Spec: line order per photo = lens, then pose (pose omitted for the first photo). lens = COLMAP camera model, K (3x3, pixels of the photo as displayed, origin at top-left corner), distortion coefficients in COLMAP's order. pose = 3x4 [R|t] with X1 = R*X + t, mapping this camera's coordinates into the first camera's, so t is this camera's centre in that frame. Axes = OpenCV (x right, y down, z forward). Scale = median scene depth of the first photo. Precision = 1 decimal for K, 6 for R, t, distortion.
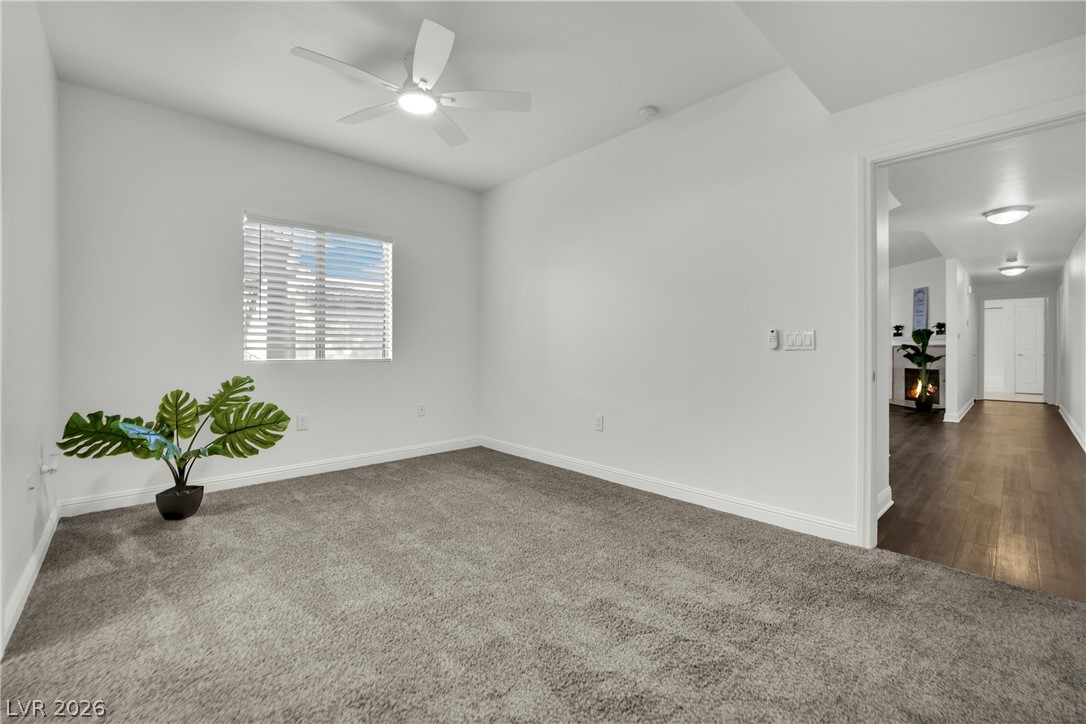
lens RADIAL K [[447.8, 0, 554.5], [0, 447.8, 349.3], [0, 0, 1]] dist [-0.026784, 0.001206]
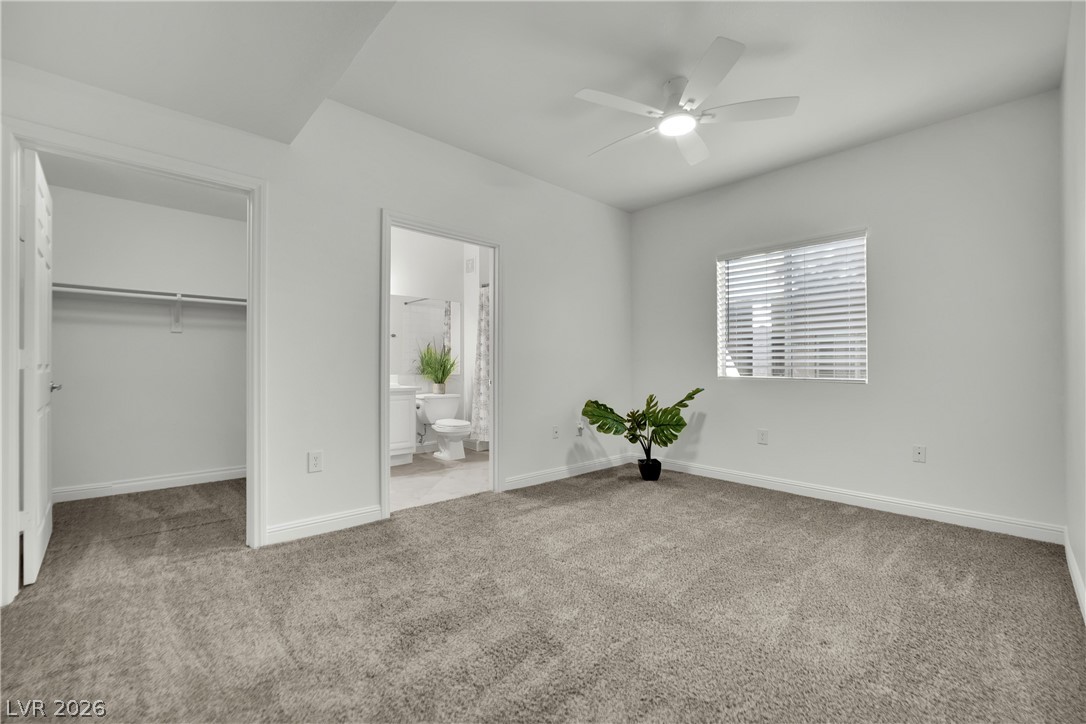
lens RADIAL K [[447.8, 0, 540.5], [0, 447.8, 364.3], [0, 0, 1]] dist [-0.026784, 0.001206]
pose [[0.002768, 0.003766, -0.999989, 0.771540], [-0.008435, 0.999957, 0.003743, -0.011629], [0.999961, 0.008425, 0.002800, 0.723610]]
